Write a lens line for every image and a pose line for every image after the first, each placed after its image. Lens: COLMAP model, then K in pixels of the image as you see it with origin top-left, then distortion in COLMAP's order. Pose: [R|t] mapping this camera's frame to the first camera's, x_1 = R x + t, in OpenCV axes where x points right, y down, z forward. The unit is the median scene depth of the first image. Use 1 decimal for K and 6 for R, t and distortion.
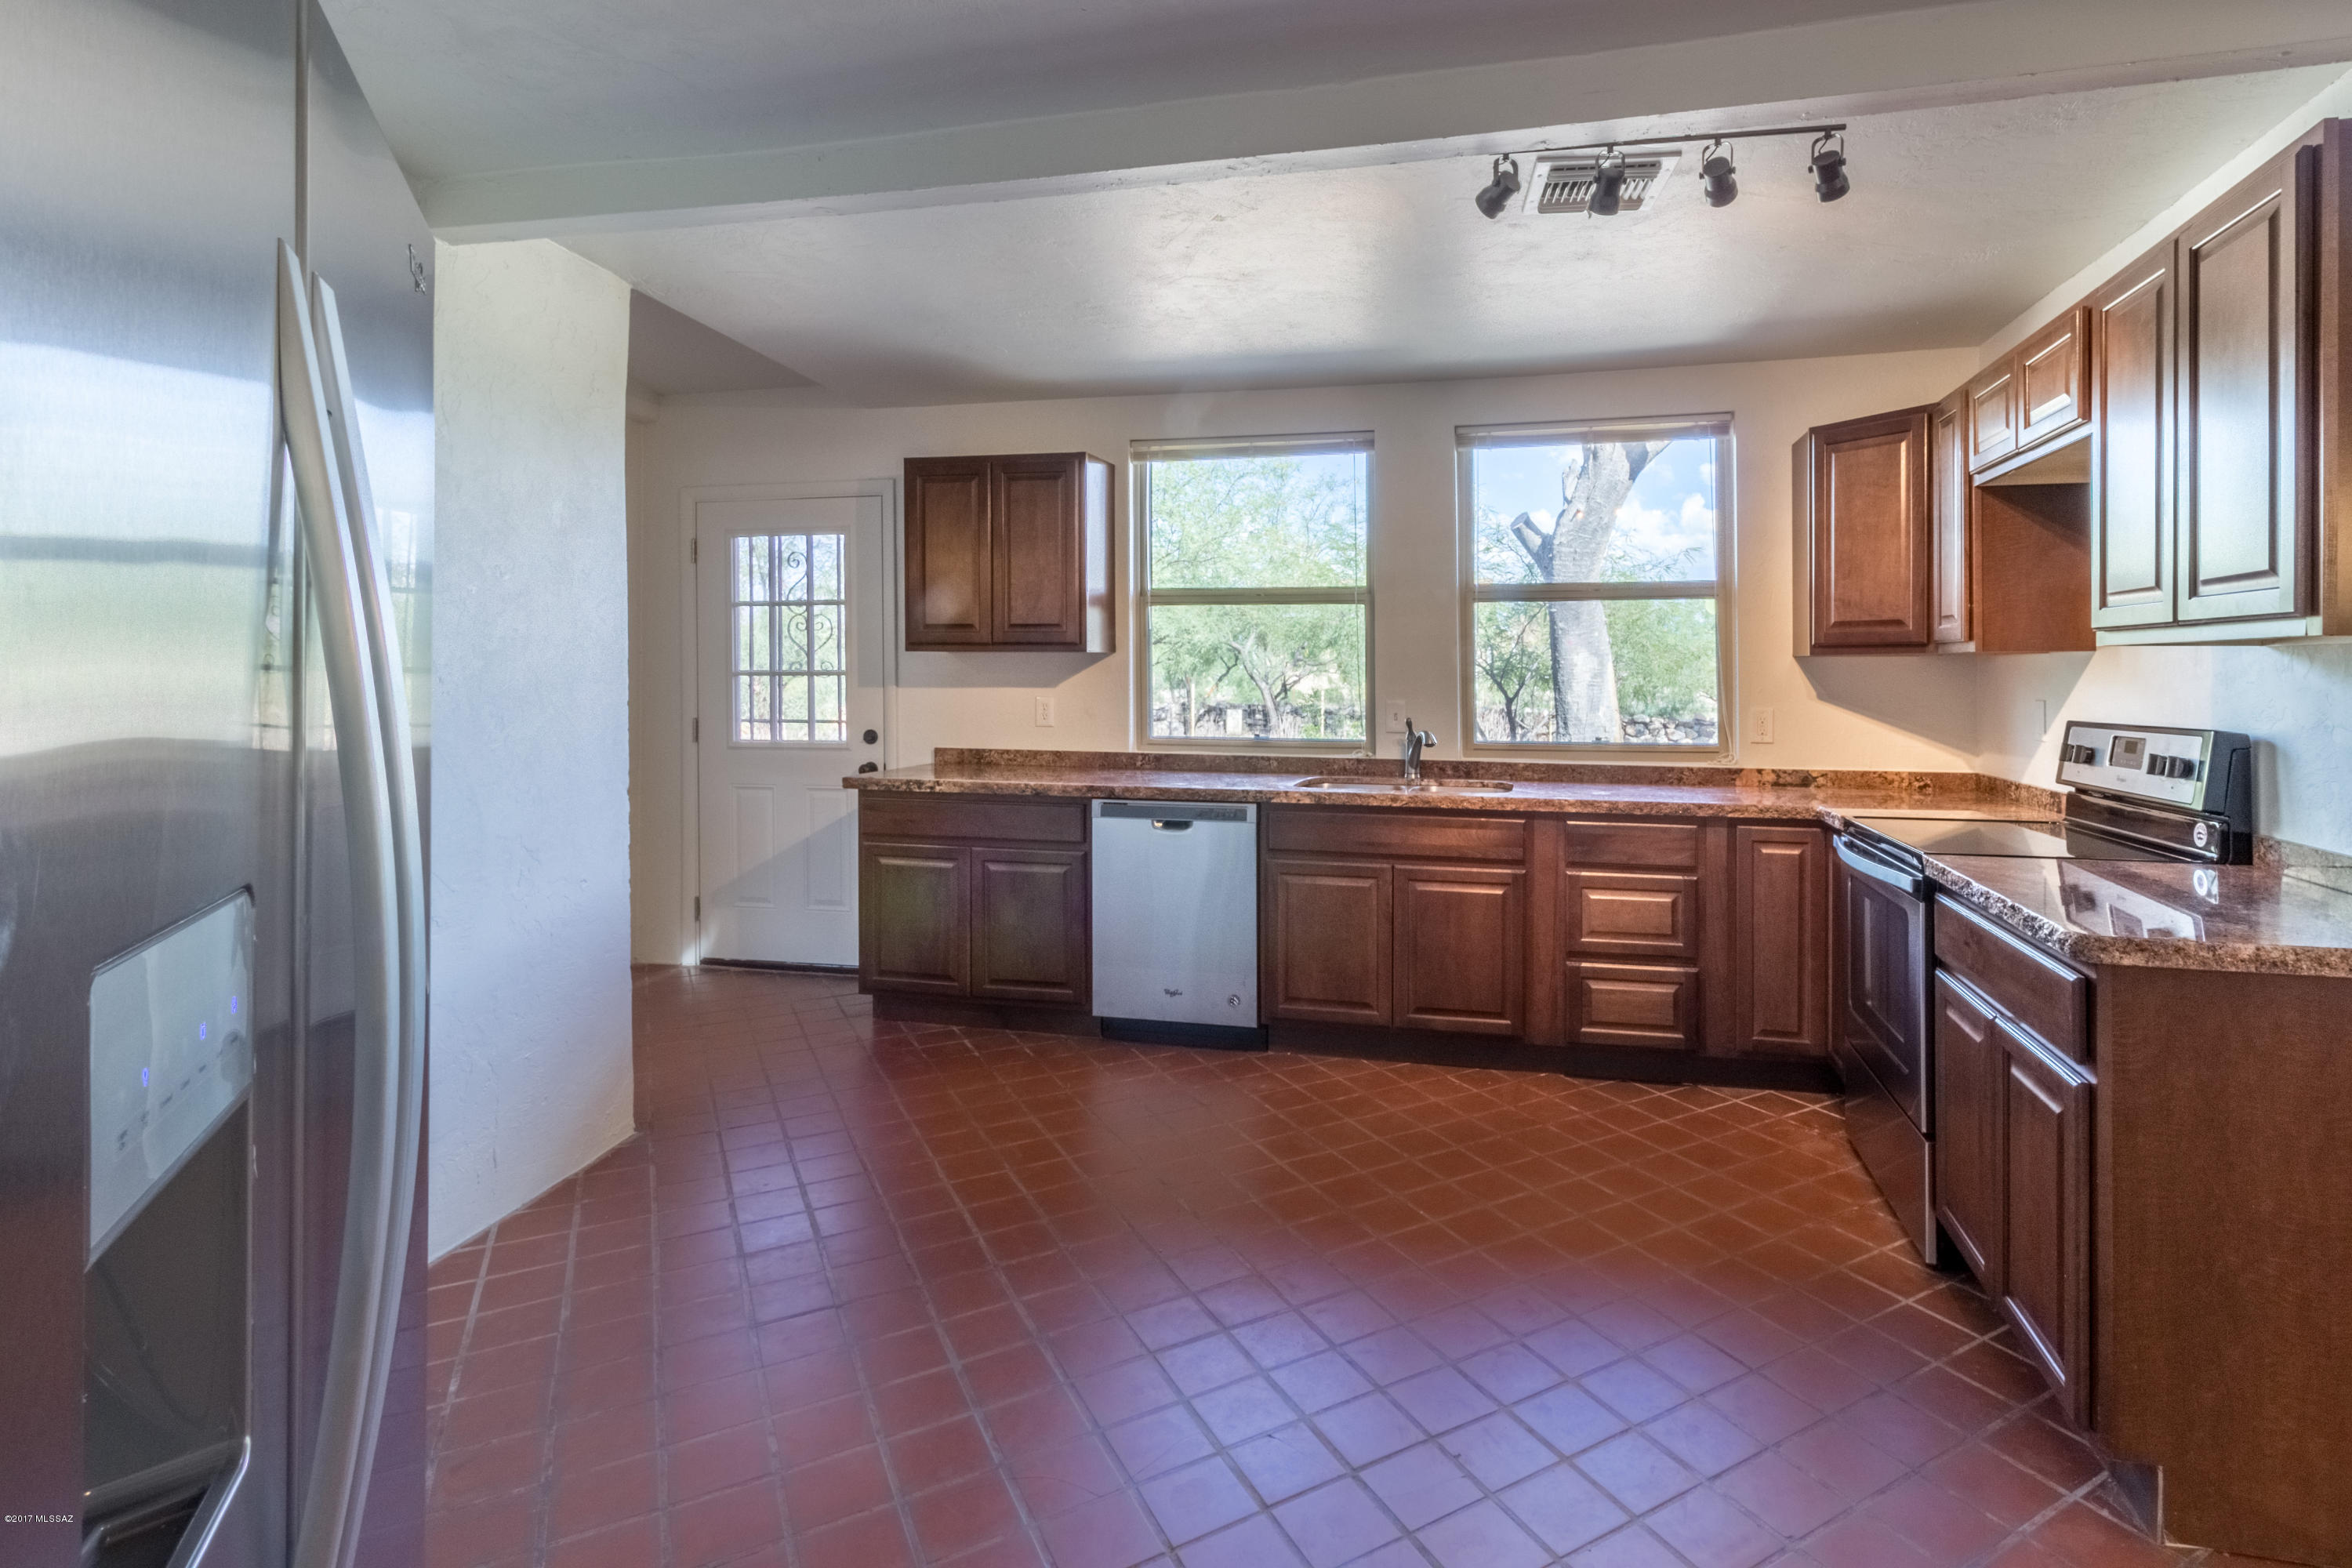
lens RADIAL K [[1121.1, 0, 1267.5], [0, 1121.1, 666.7], [0, 0, 1]] dist [-0.000267, 0.000862]
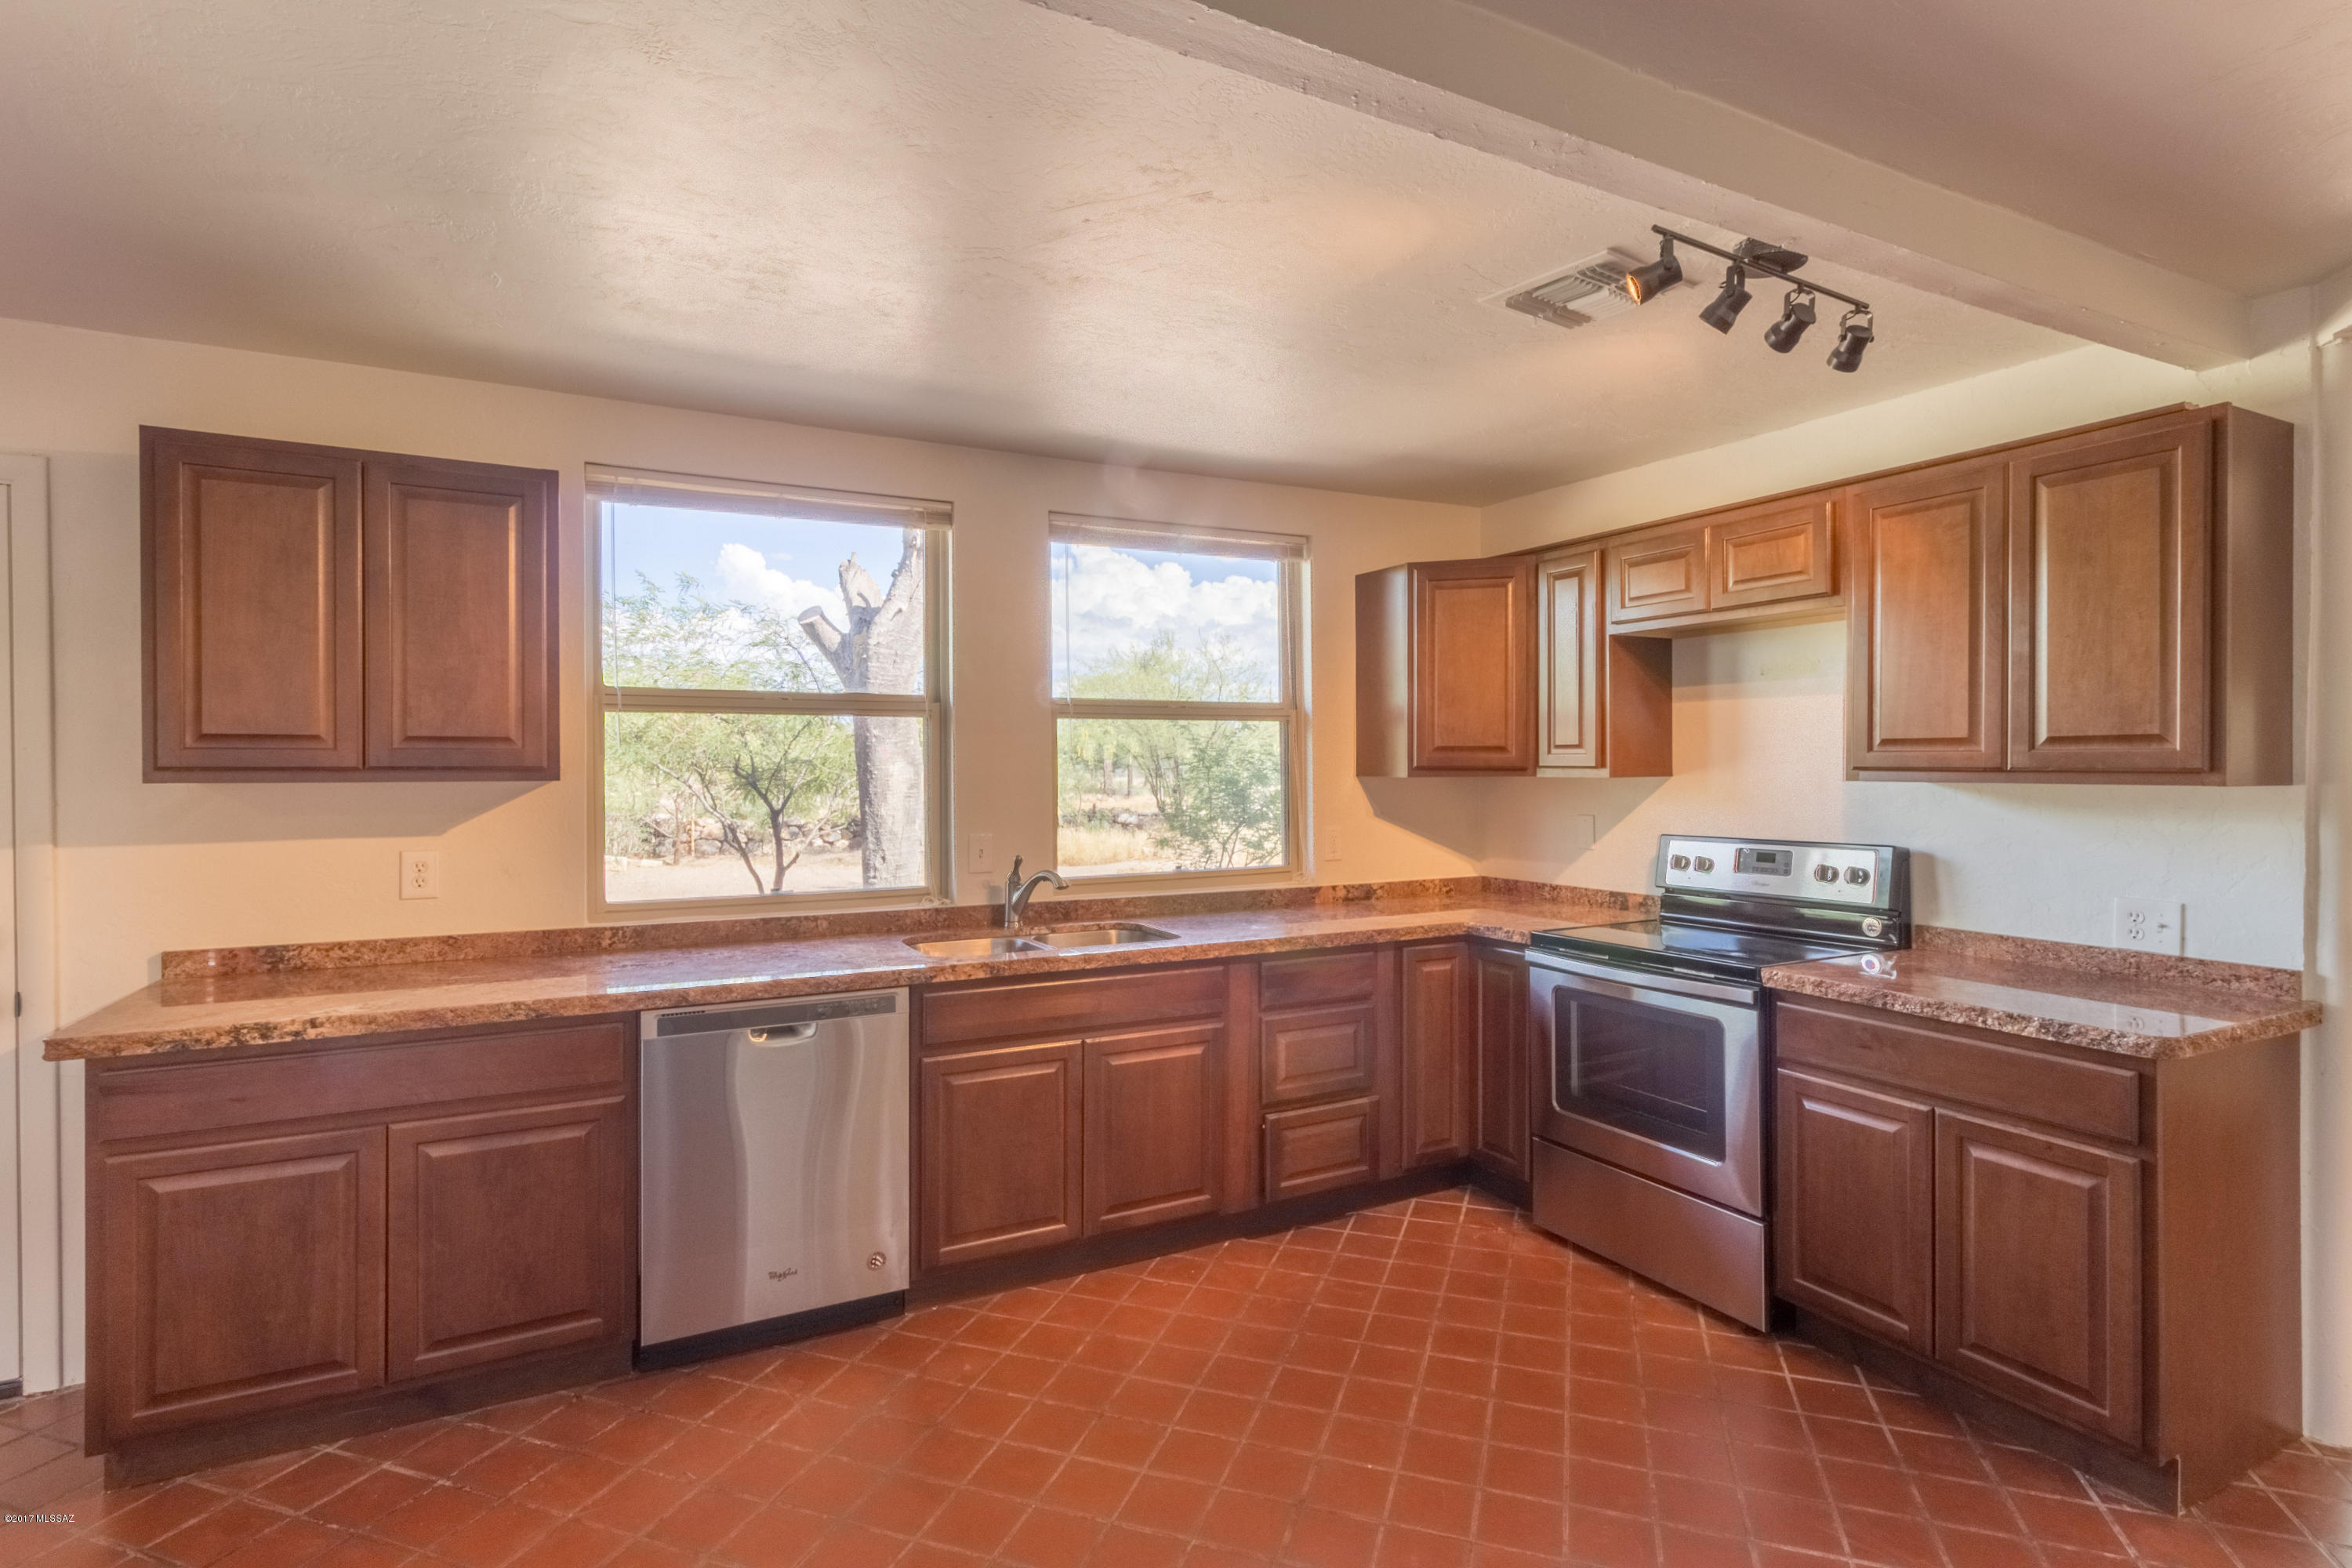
lens RADIAL K [[1121.1, 0, 1183.2], [0, 1121.1, 760.9], [0, 0, 1]] dist [-0.000267, 0.000862]
pose [[0.760245, -0.004172, 0.649623, -0.350367], [0.006087, 0.999981, -0.000701, -0.025376], [-0.649608, 0.004487, 0.760256, 0.314990]]
